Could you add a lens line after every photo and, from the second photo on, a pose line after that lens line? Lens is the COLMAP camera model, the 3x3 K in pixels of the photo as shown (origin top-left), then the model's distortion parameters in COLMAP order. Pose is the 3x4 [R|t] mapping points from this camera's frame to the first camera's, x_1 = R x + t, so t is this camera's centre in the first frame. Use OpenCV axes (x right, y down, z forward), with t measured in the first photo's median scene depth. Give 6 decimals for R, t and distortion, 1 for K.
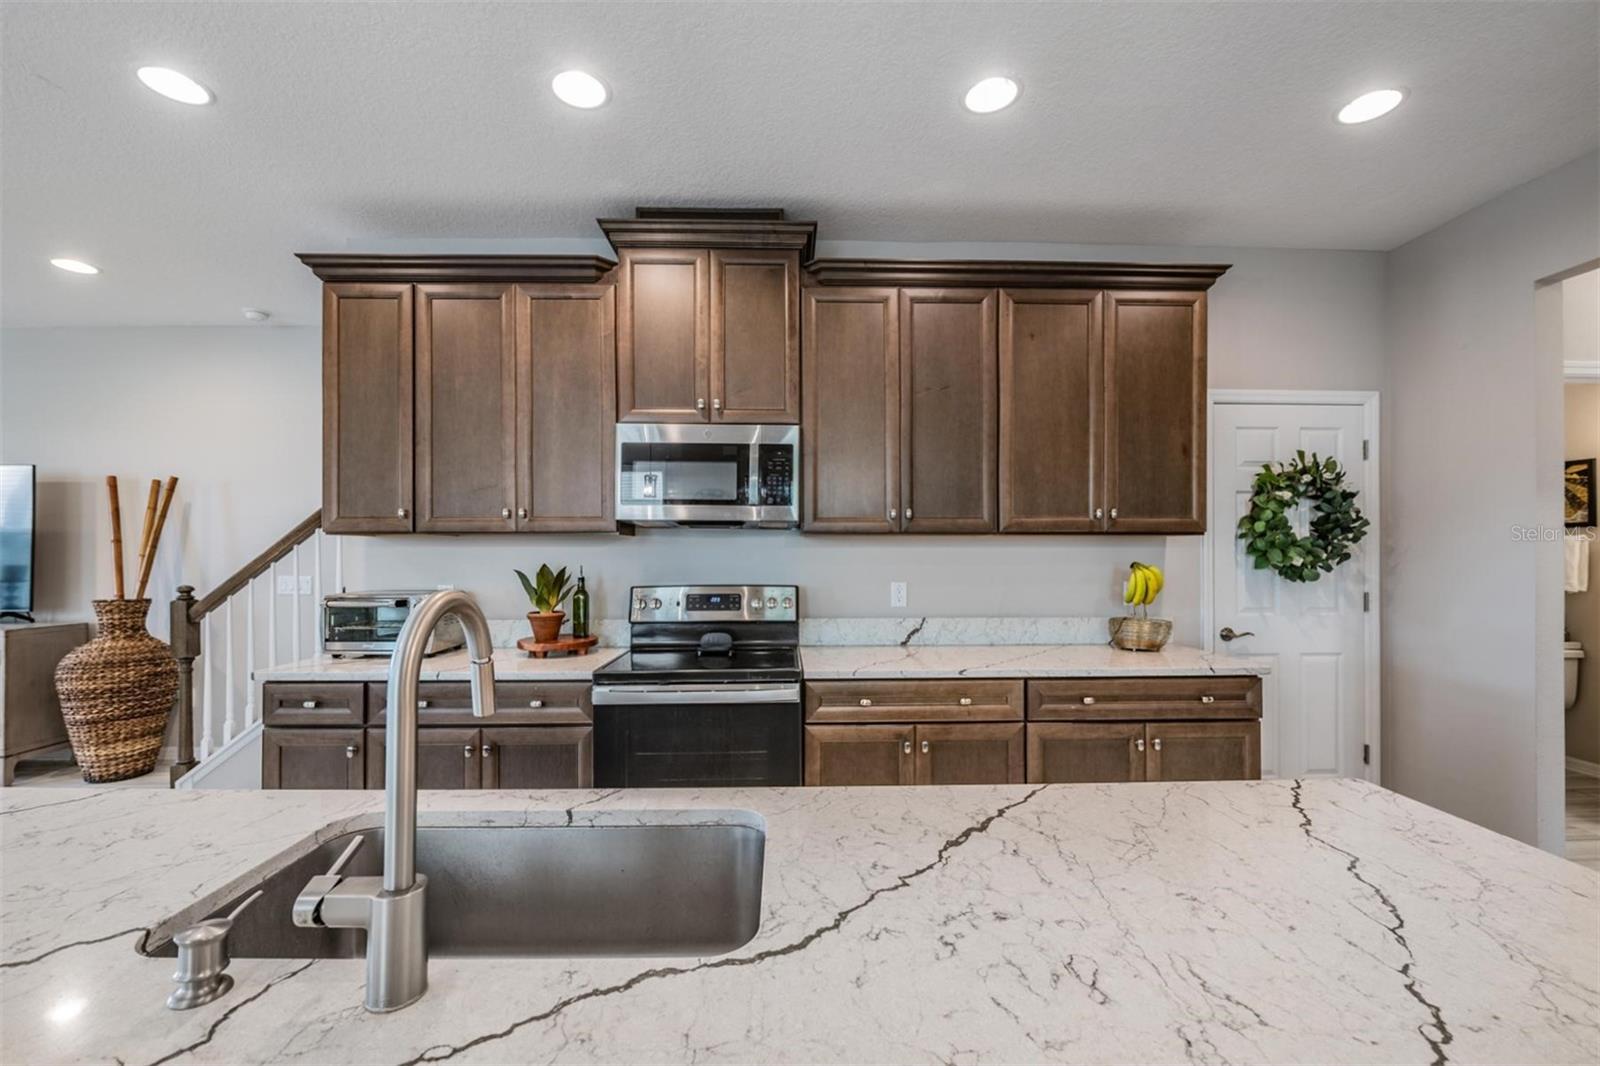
lens RADIAL K [[634.7, 0, 792.0], [0, 634.7, 545.7], [0, 0, 1]] dist [-0.007242, -0.001872]
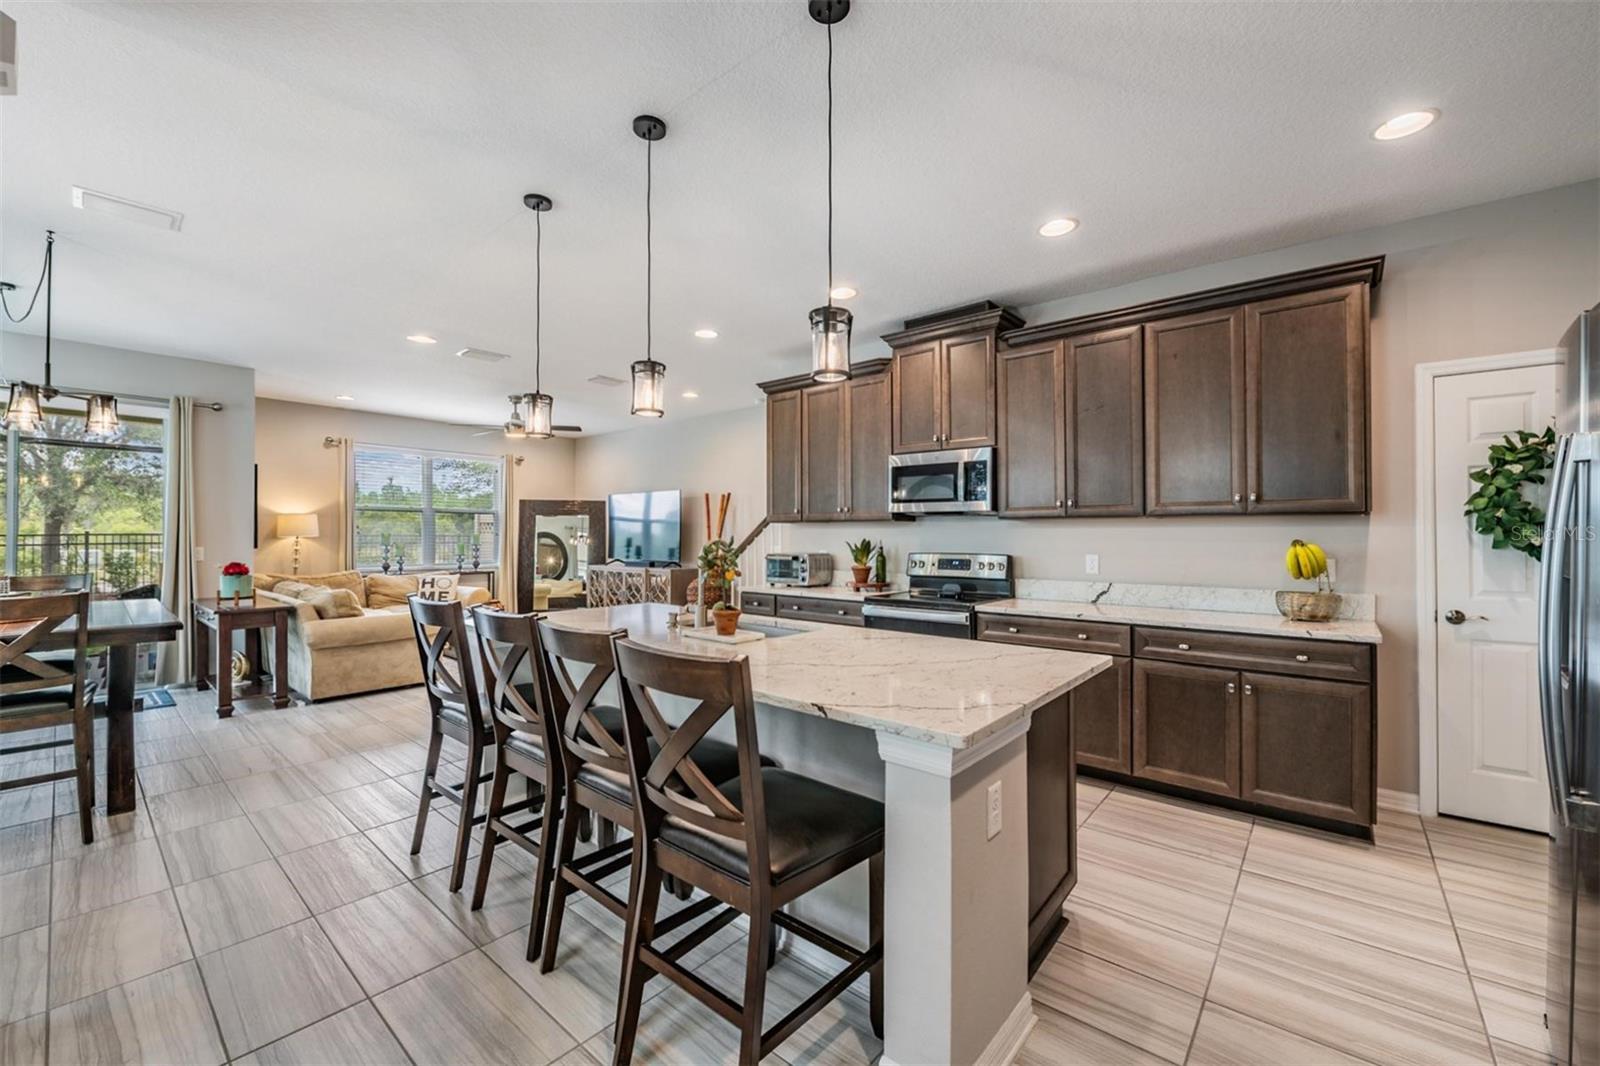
lens RADIAL K [[634.7, 0, 804.2], [0, 634.7, 532.1], [0, 0, 1]] dist [-0.007242, -0.001872]
pose [[0.746636, -0.000770, -0.665232, 0.642132], [0.002973, 0.999993, 0.002179, 0.007409], [0.665226, -0.003605, 0.746633, -0.394269]]
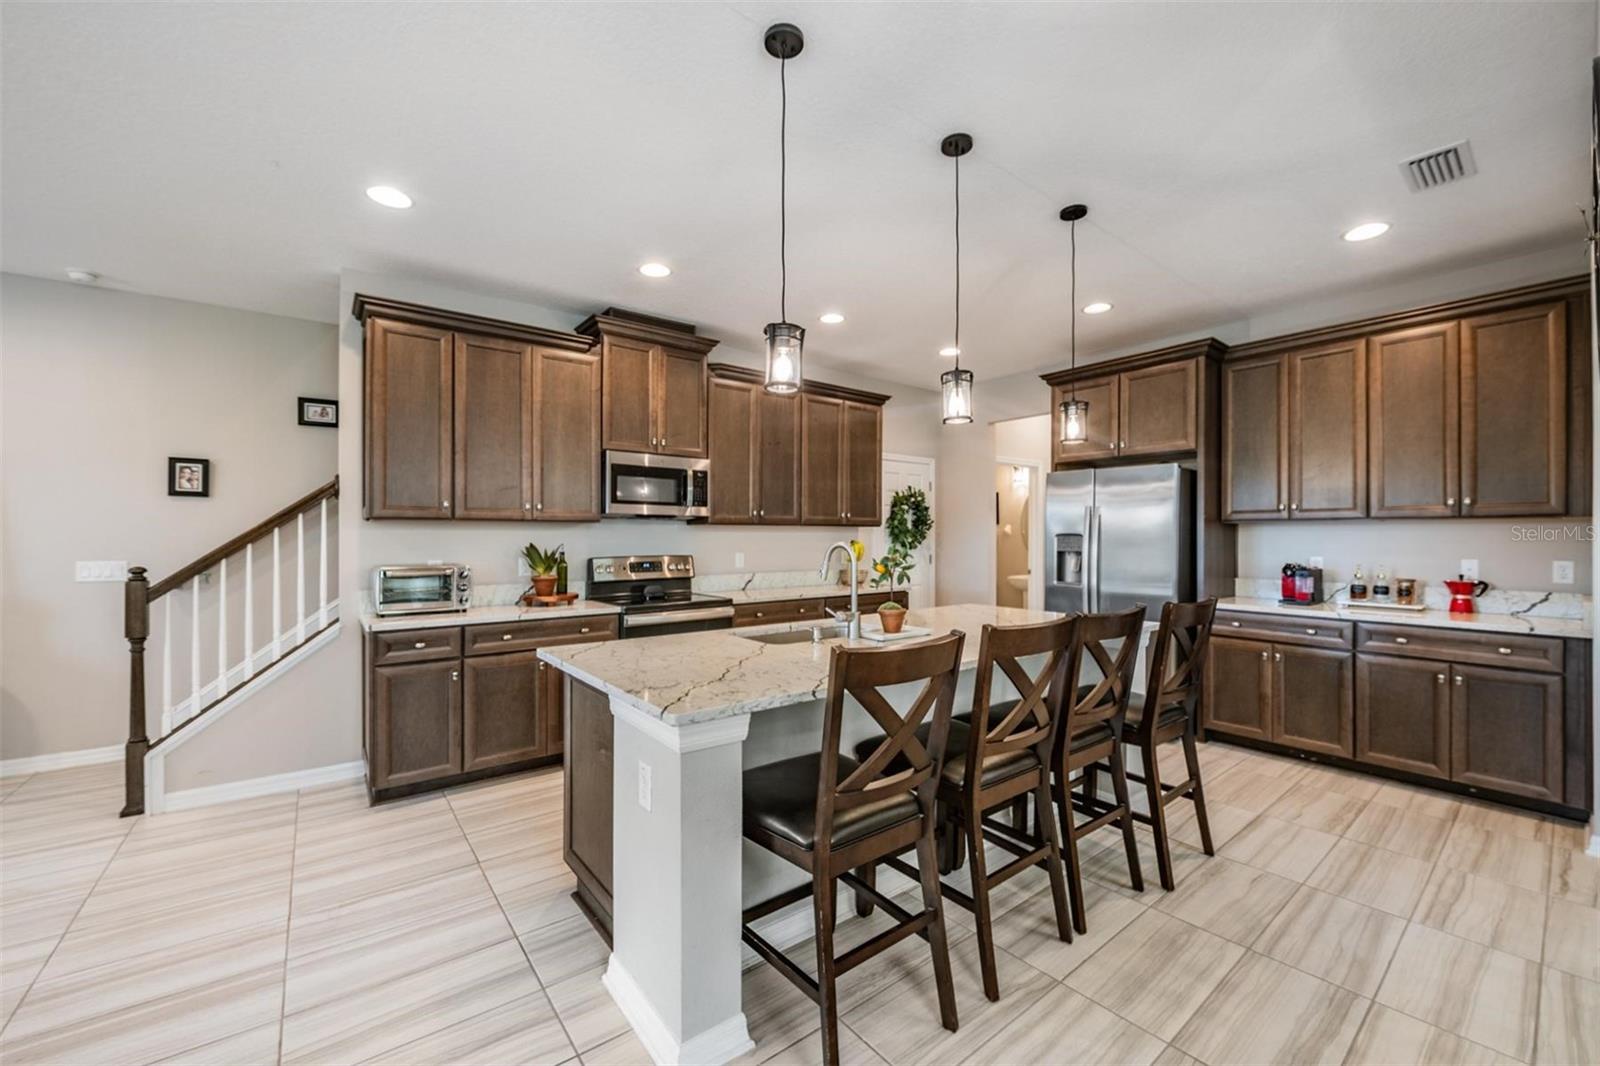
lens RADIAL K [[634.7, 0, 796.2], [0, 634.7, 526.3], [0, 0, 1]] dist [-0.007242, -0.001872]
pose [[0.805496, 0.009995, 0.592517, -0.766229], [-0.001861, 0.999895, -0.014337, 0.011926], [-0.592598, 0.010446, 0.805430, -0.476641]]
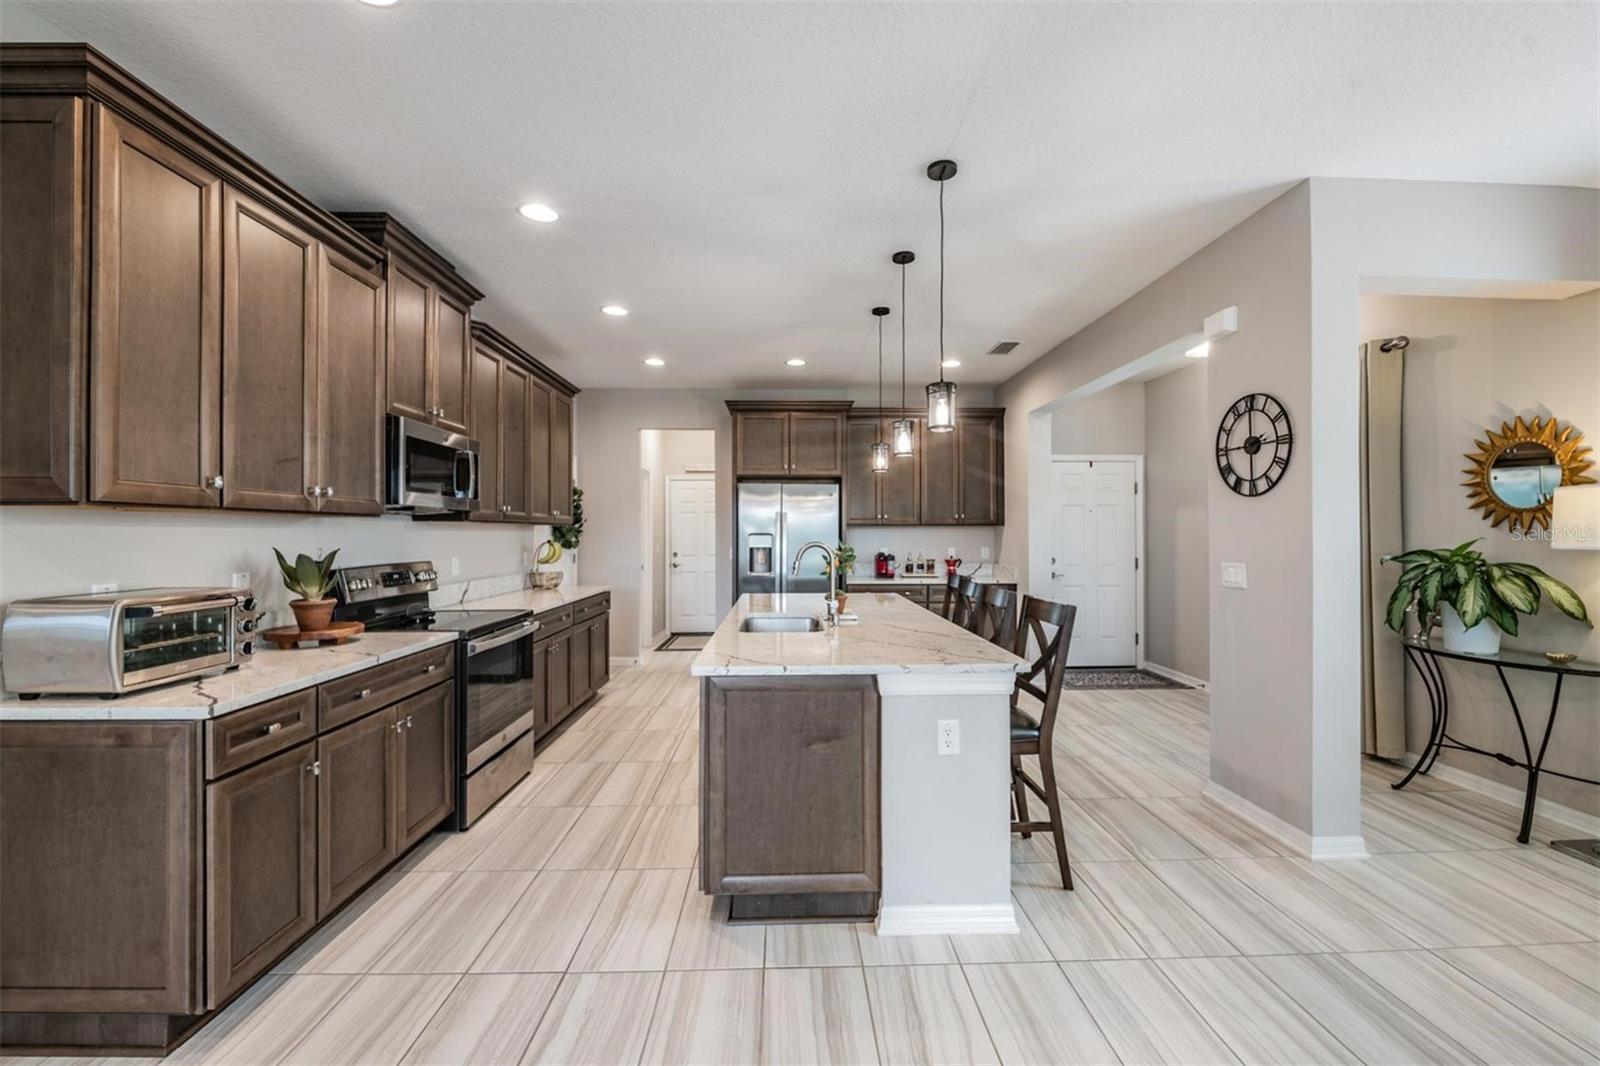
lens RADIAL K [[634.7, 0, 801.4], [0, 634.7, 529.8], [0, 0, 1]] dist [-0.007242, -0.001872]
pose [[-0.000810, 0.005473, 0.999985, -1.291947], [-0.003500, 0.999979, -0.005476, 0.005986], [-0.999994, -0.003504, -0.000791, 0.289570]]
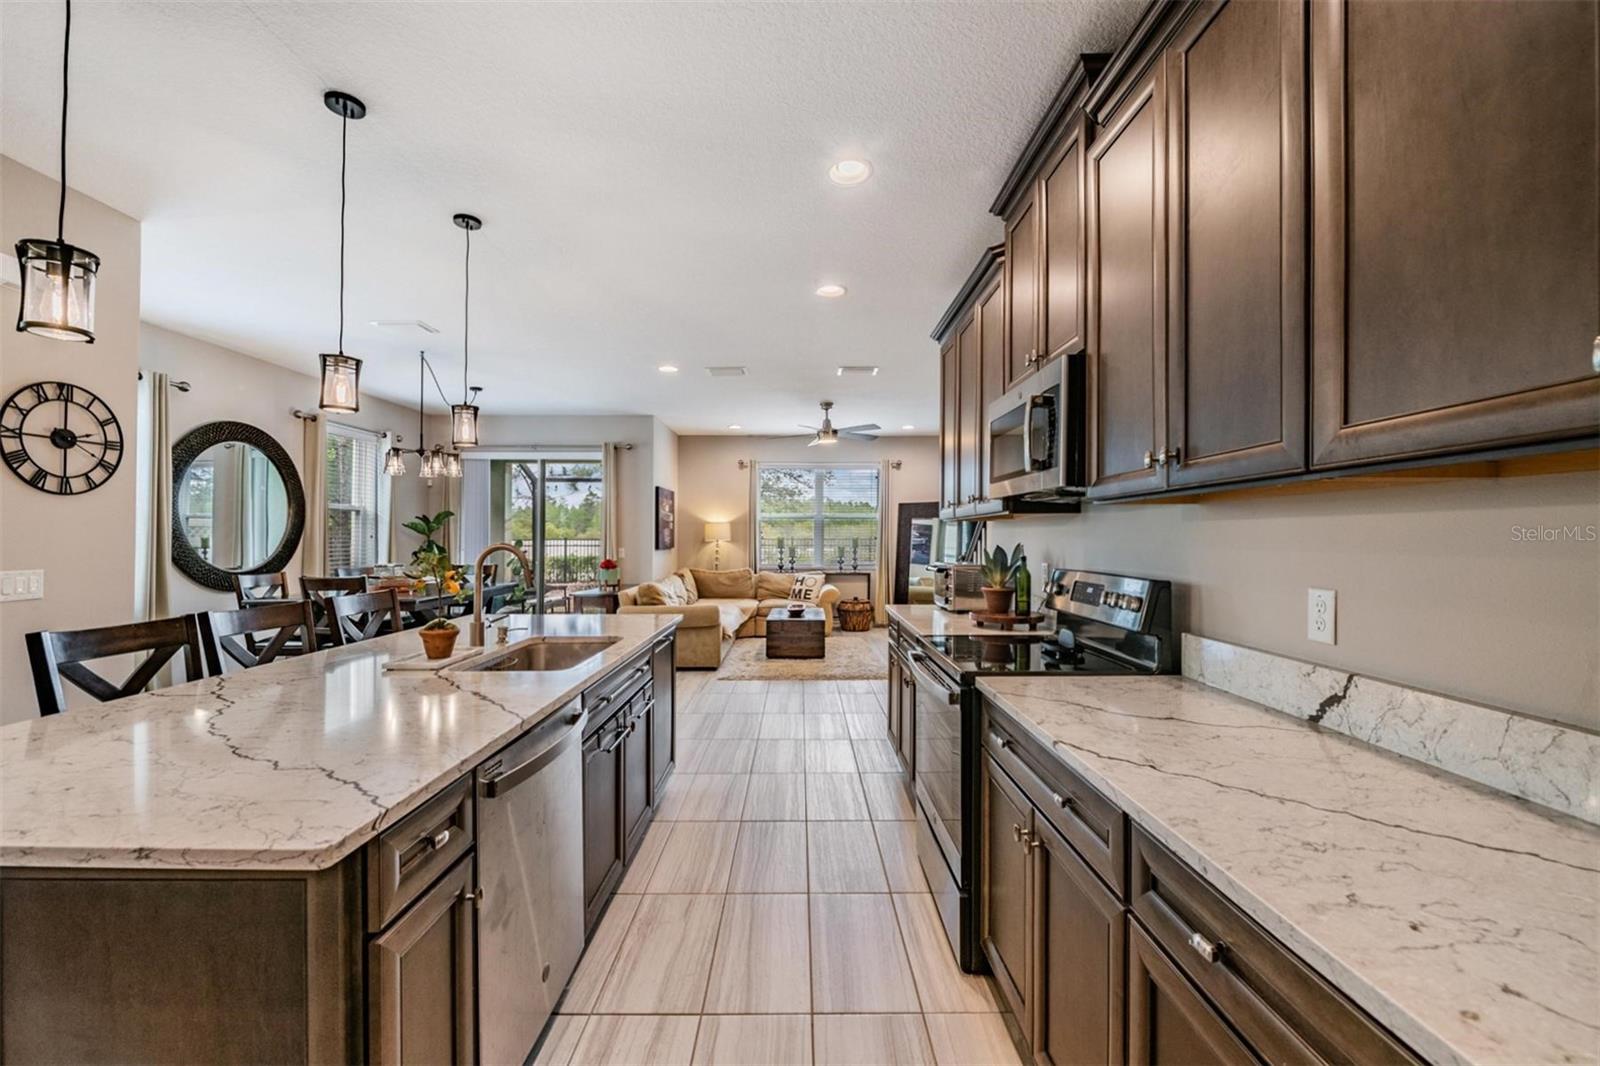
lens RADIAL K [[634.7, 0, 797.0], [0, 634.7, 536.1], [0, 0, 1]] dist [-0.007242, -0.001872]
pose [[-0.021732, -0.003172, -0.999759, 0.697707], [0.008671, 0.999957, -0.003361, 0.018208], [0.999726, -0.008742, -0.021704, 0.677969]]
